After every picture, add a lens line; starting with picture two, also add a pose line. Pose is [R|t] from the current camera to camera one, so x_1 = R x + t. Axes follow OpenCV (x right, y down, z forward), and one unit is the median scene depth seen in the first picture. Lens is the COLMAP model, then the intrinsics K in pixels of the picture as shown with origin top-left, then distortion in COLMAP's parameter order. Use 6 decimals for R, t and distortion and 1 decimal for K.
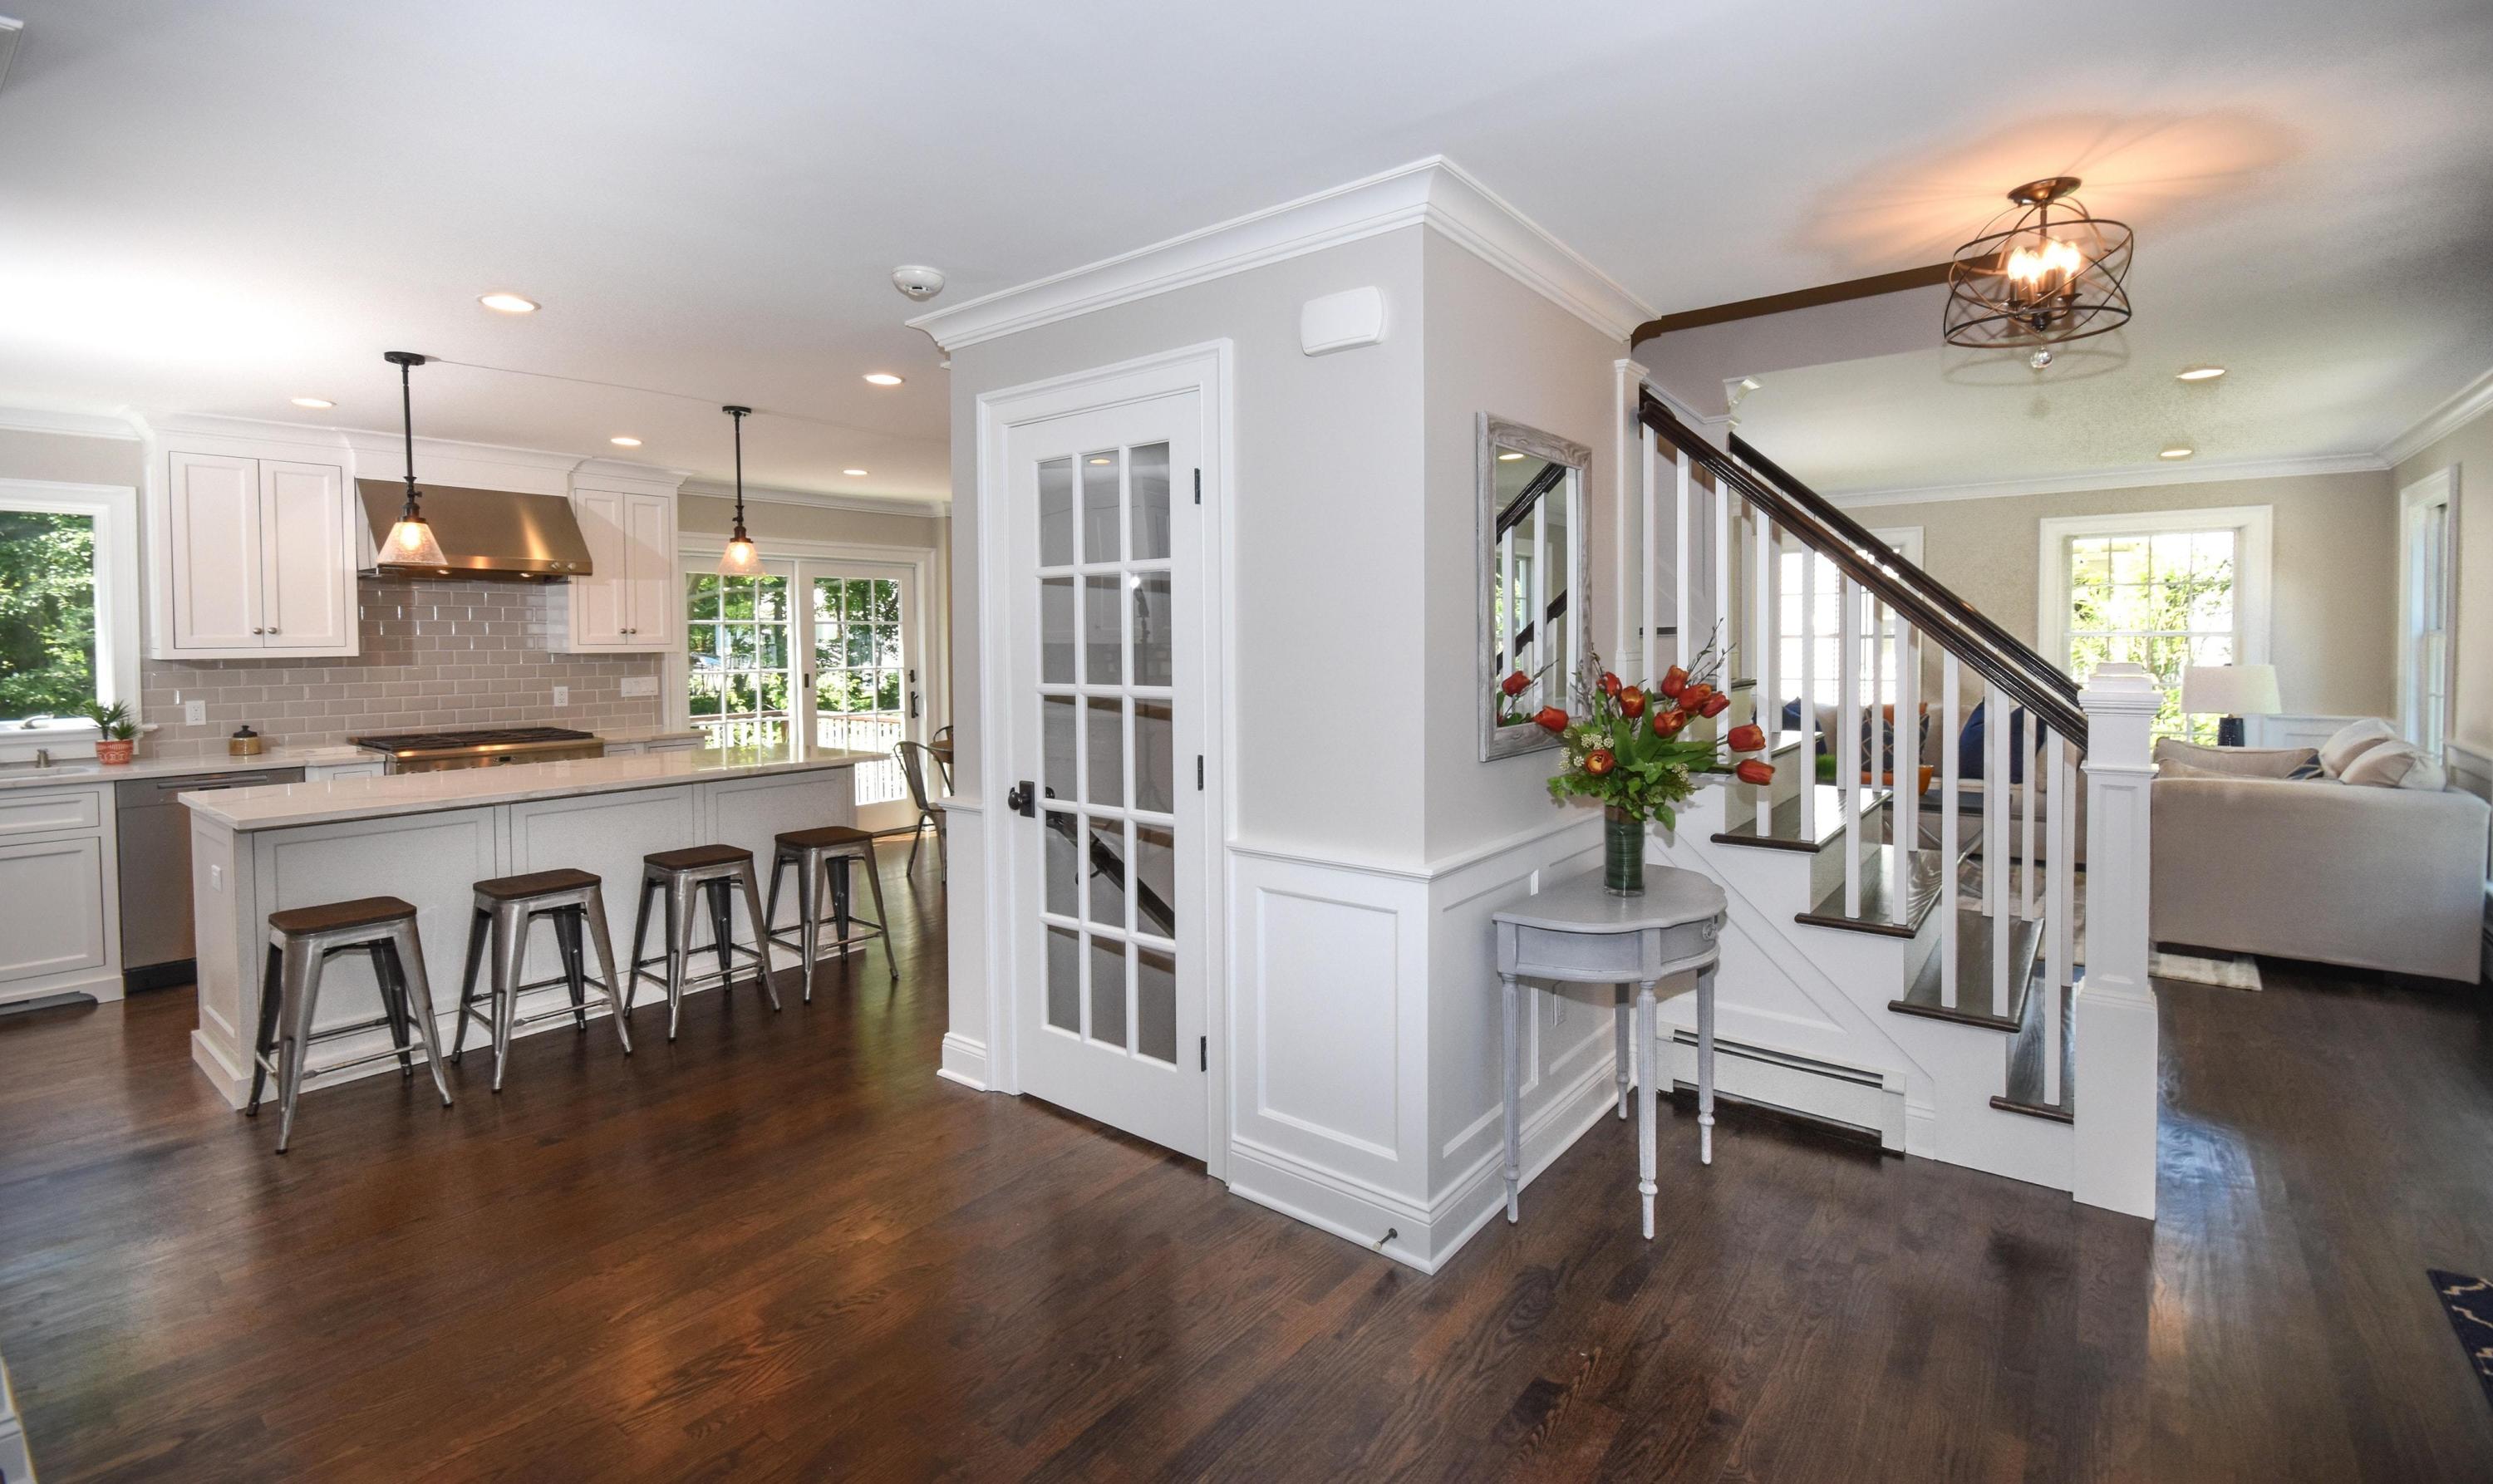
lens RADIAL K [[1109.9, 0, 1201.5], [0, 1109.9, 670.2], [0, 0, 1]] dist [0.000884, 0.000160]
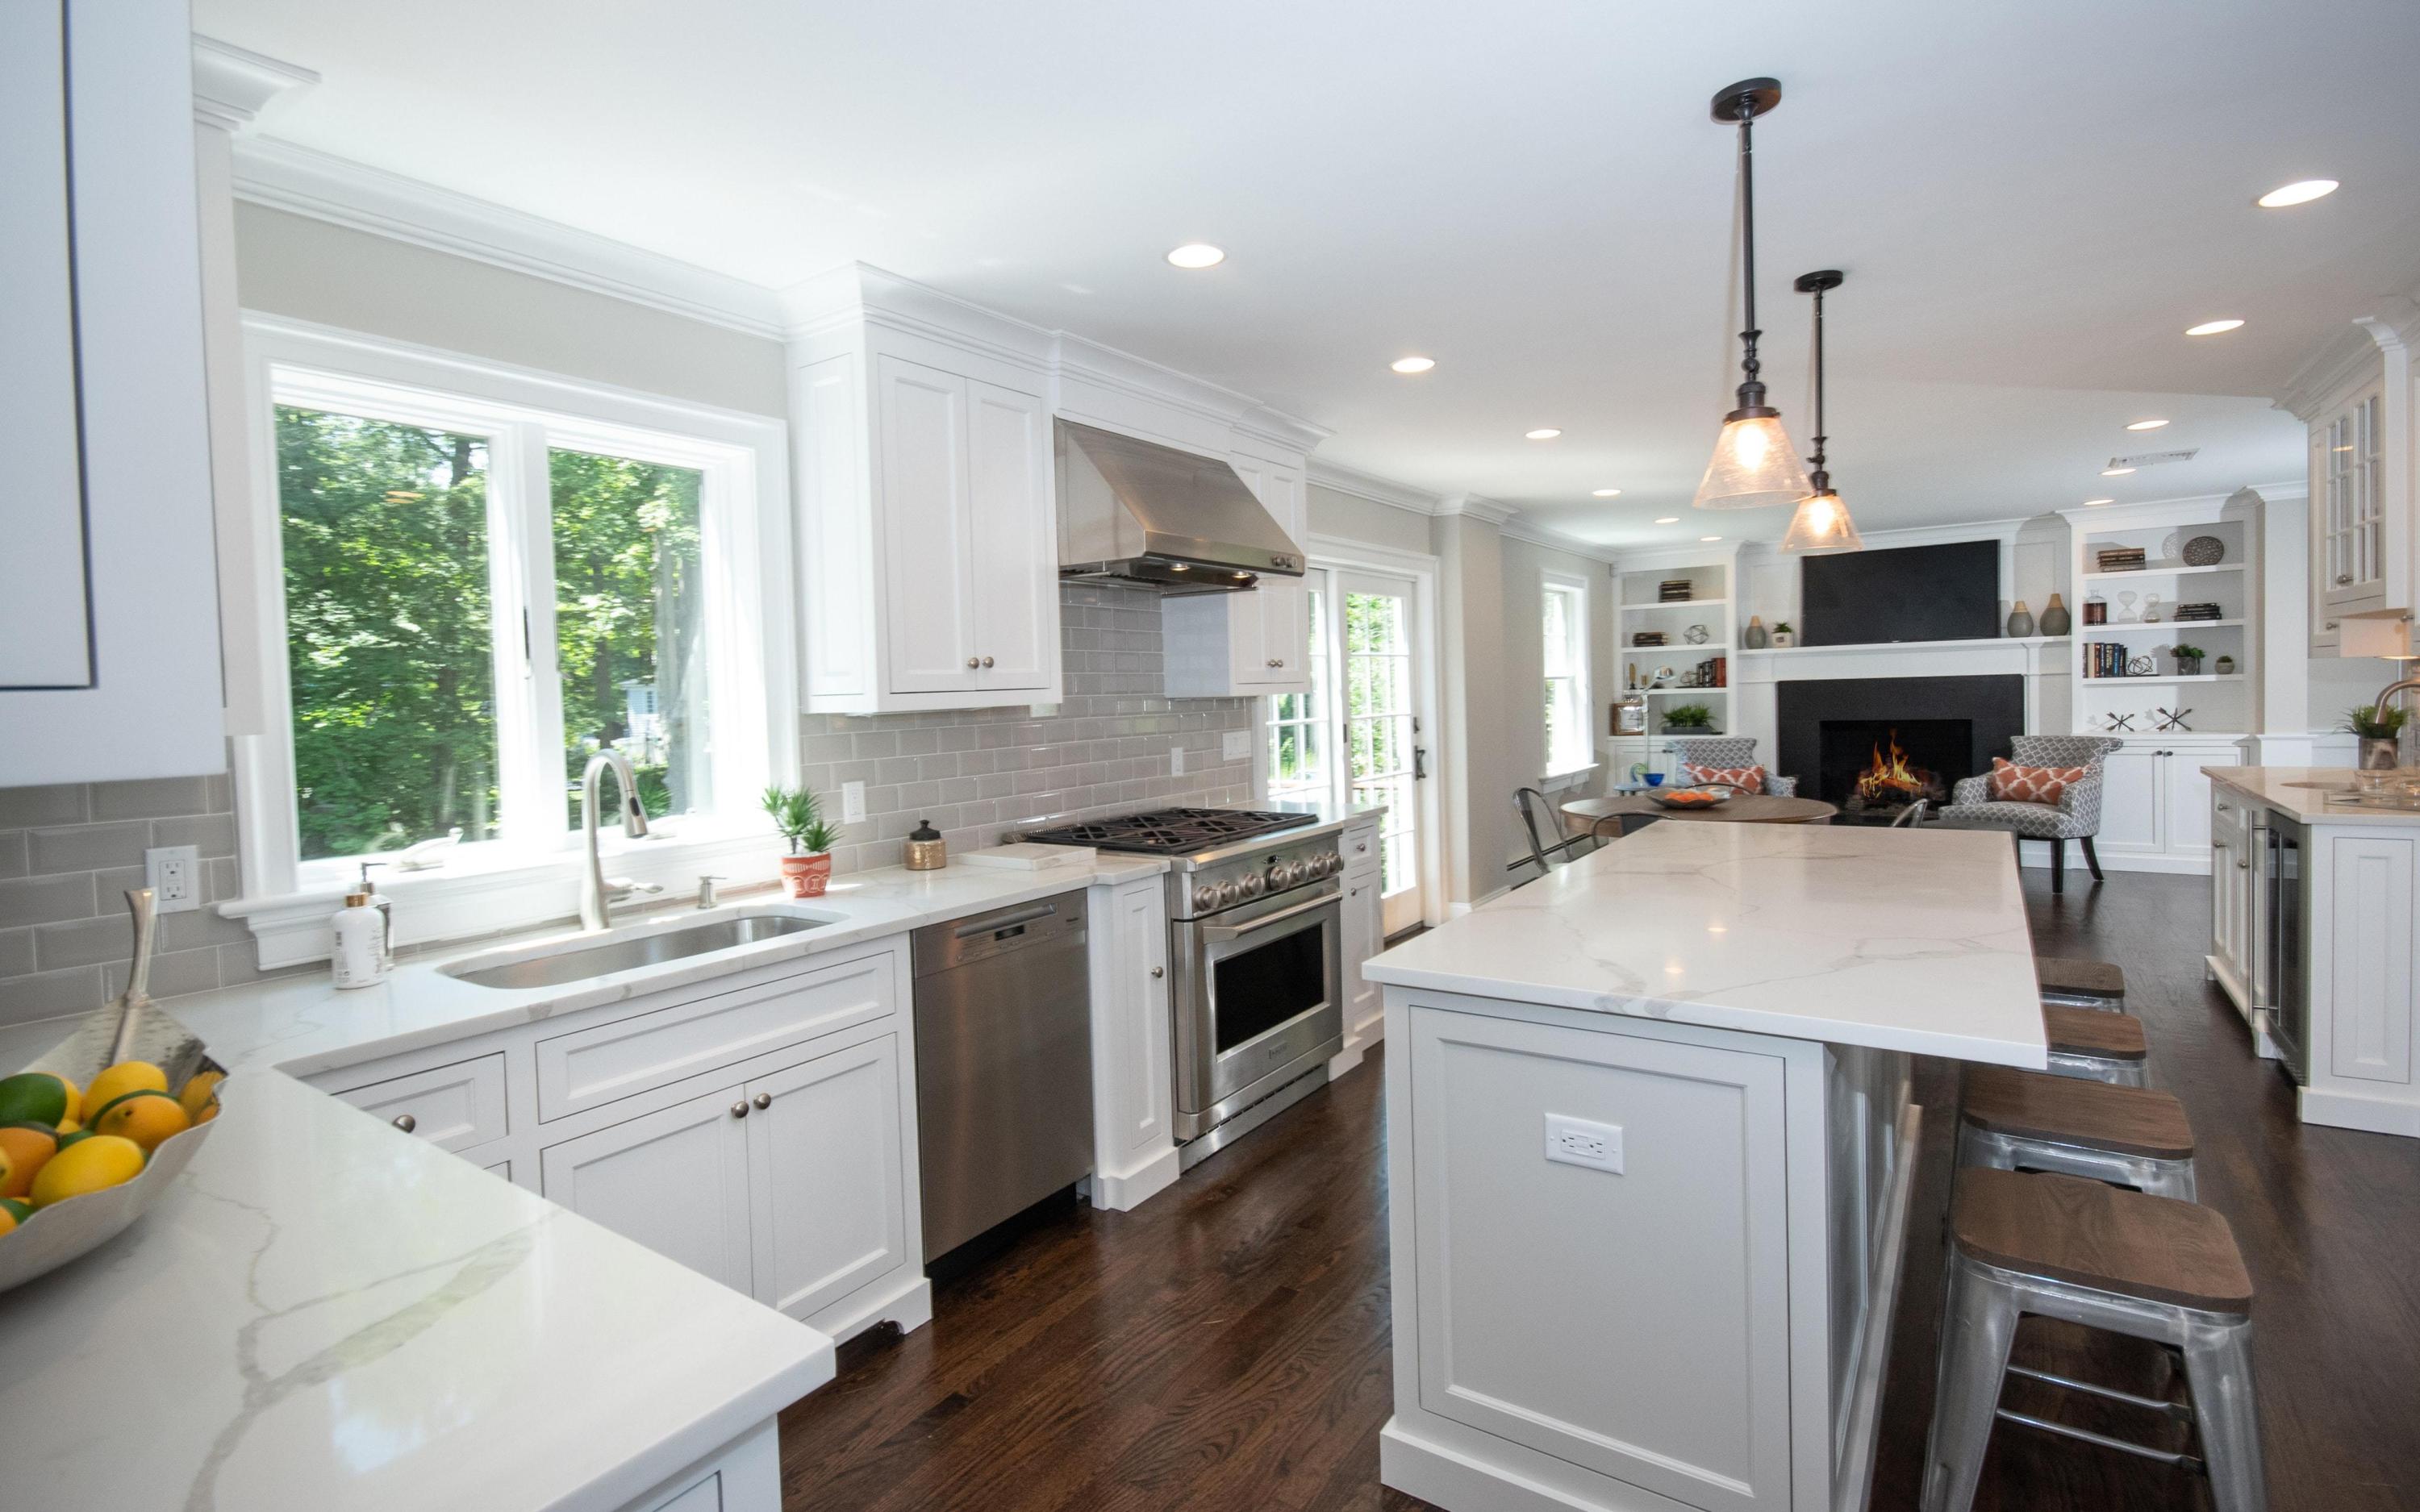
lens RADIAL K [[1147.2, 0, 1178.0], [0, 1147.2, 723.1], [0, 0, 1]] dist [0.000679, 0.000136]
pose [[0.996748, -0.028356, 0.075424, -1.306325], [0.028644, 0.999586, -0.002738, 0.003428], [-0.075315, 0.004889, 0.997148, 0.619851]]
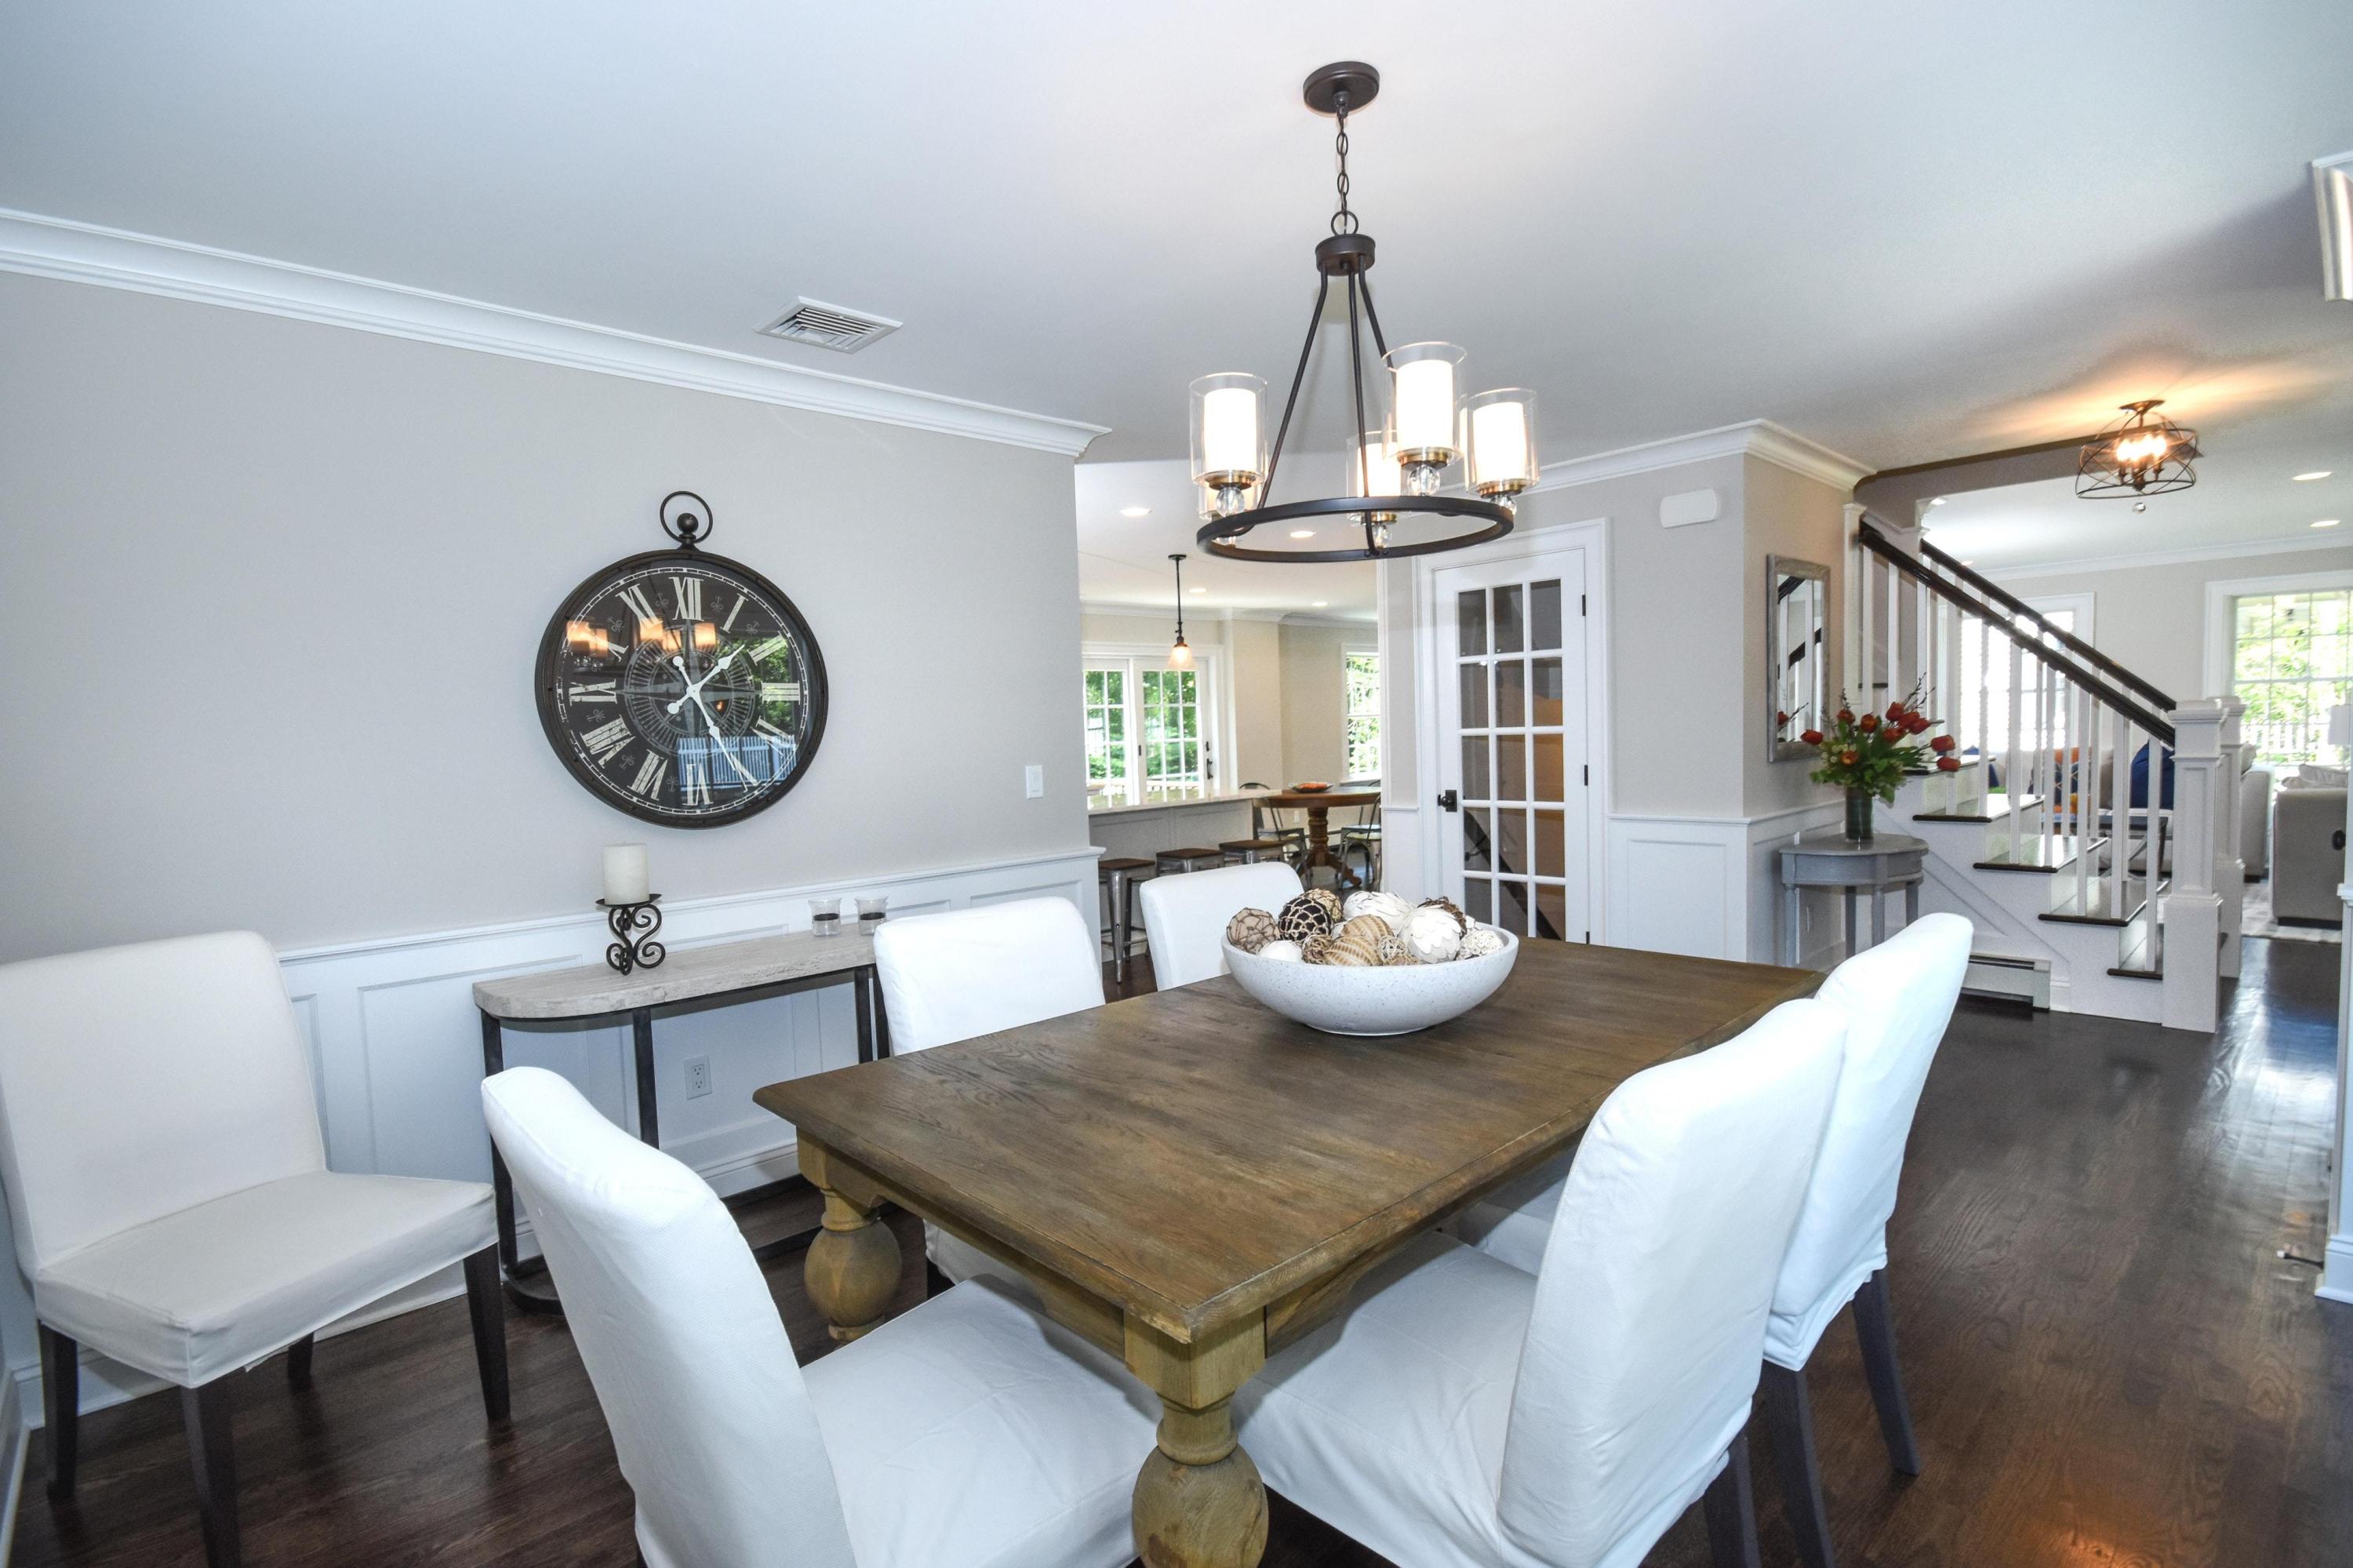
lens RADIAL K [[1093.4, 0, 1162.7], [0, 1093.4, 801.5], [0, 0, 1]] dist [0.020070, -0.011589]
pose [[0.990055, -0.018230, -0.139494, -0.372756], [0.024040, 0.998907, 0.040078, 0.045547], [0.138611, -0.043033, 0.989412, -0.680694]]
